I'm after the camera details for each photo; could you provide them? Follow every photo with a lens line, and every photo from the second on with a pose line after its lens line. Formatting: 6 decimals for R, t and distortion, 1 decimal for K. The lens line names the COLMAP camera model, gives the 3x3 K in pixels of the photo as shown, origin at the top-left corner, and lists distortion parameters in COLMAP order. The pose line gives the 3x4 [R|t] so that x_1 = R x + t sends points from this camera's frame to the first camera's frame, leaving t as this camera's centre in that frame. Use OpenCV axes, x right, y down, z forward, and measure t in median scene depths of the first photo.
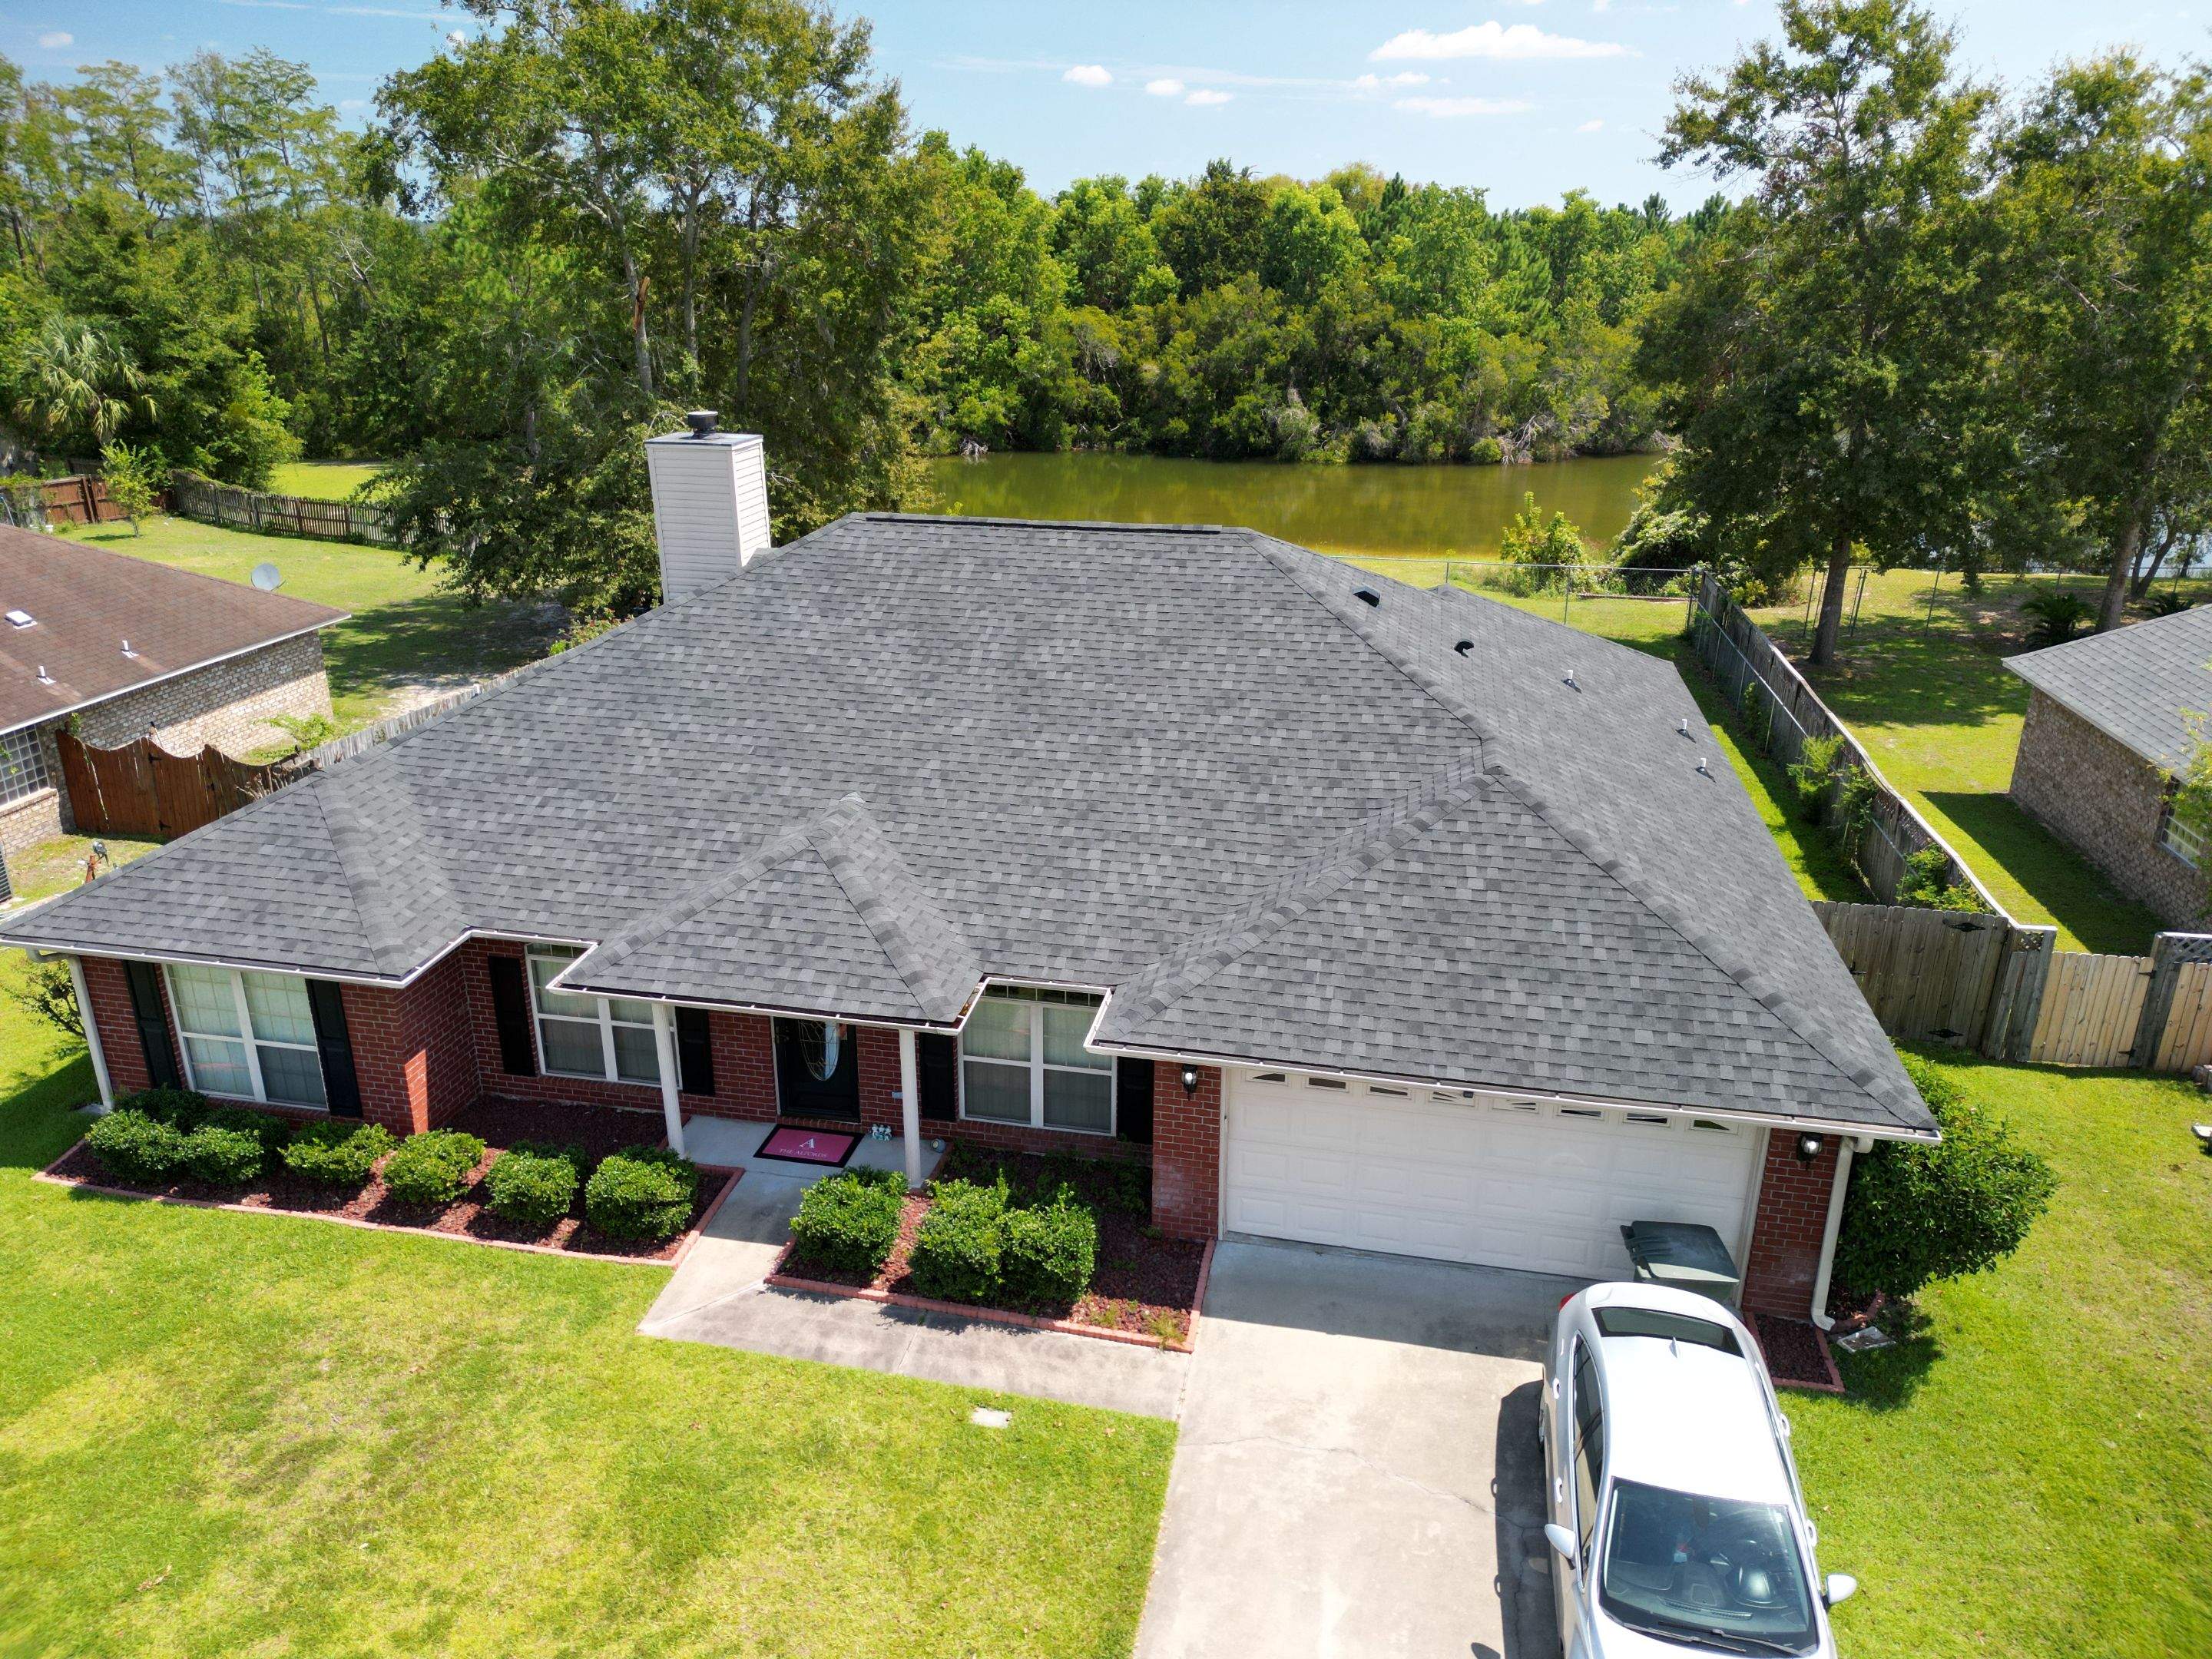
lens RADIAL K [[1550.7, 0, 1101.9], [0, 1550.7, 821.9], [0, 0, 1]] dist [0.064197, -0.061453]
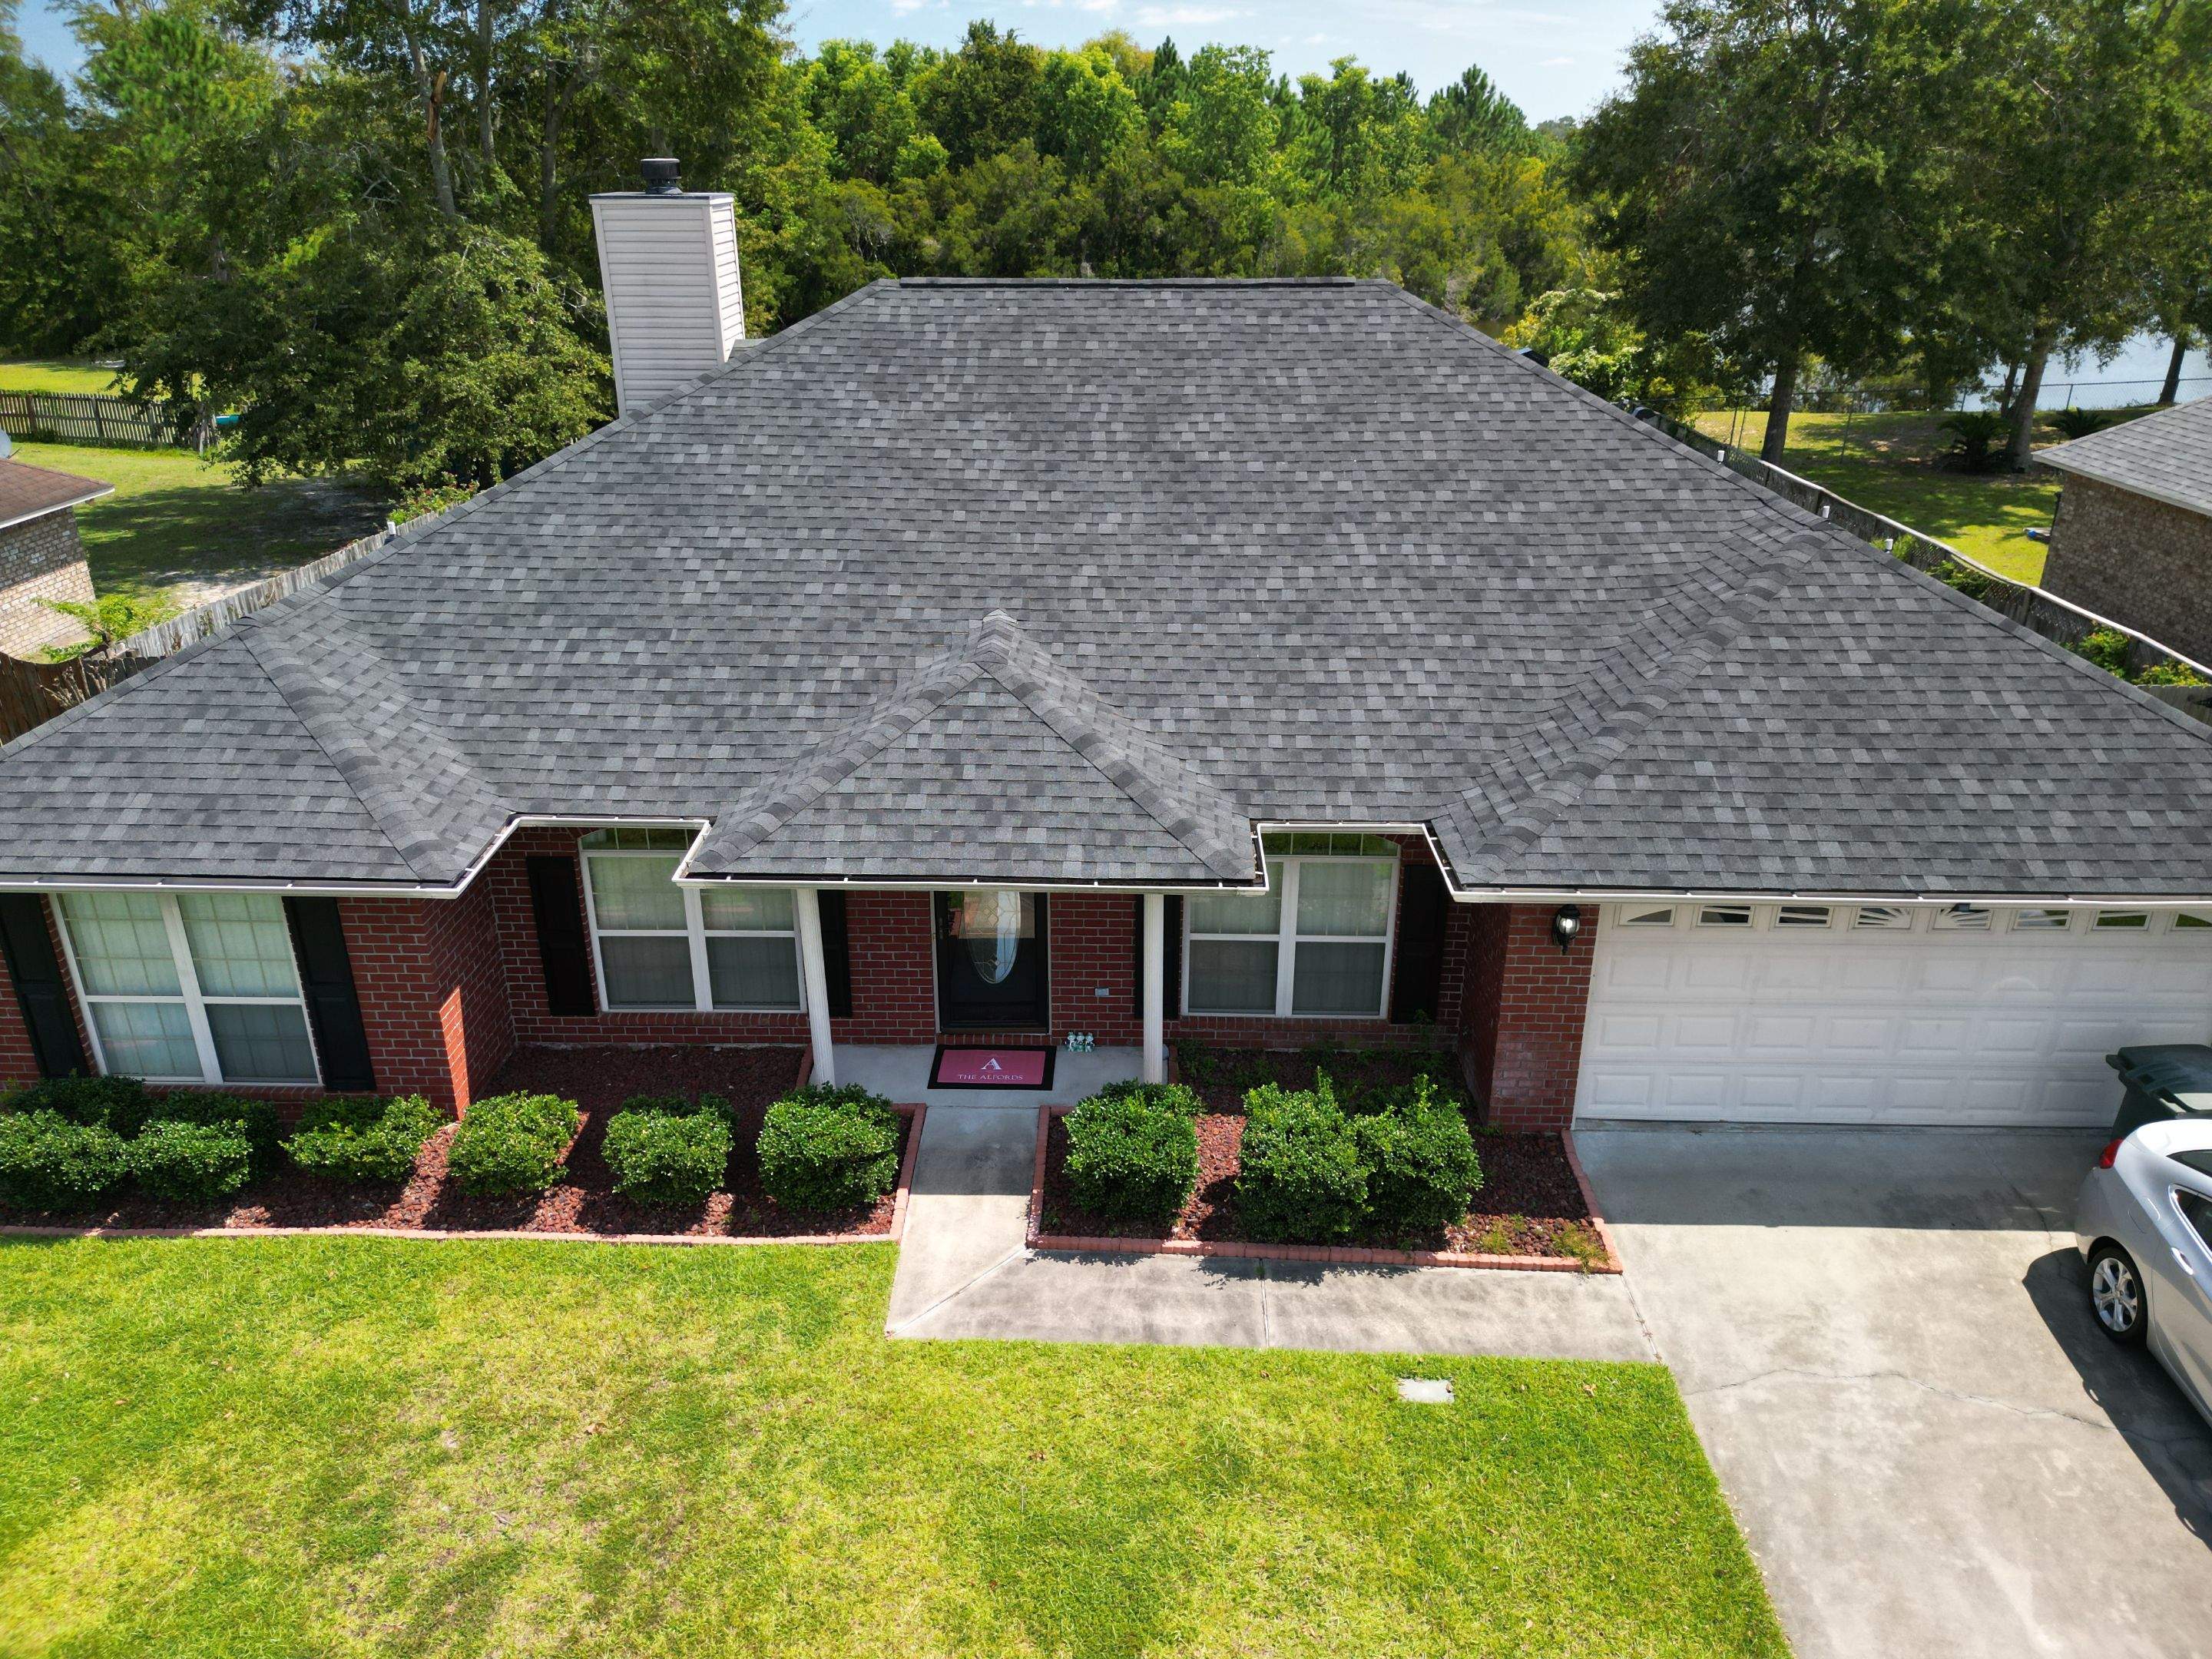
lens RADIAL K [[1550.7, 0, 1101.4], [0, 1550.7, 831.4], [0, 0, 1]] dist [0.064197, -0.061453]
pose [[0.983625, -0.075411, 0.163690, -0.222293], [0.066392, 0.995994, 0.059896, 0.043473], [-0.167551, -0.048048, 0.984692, 0.212841]]
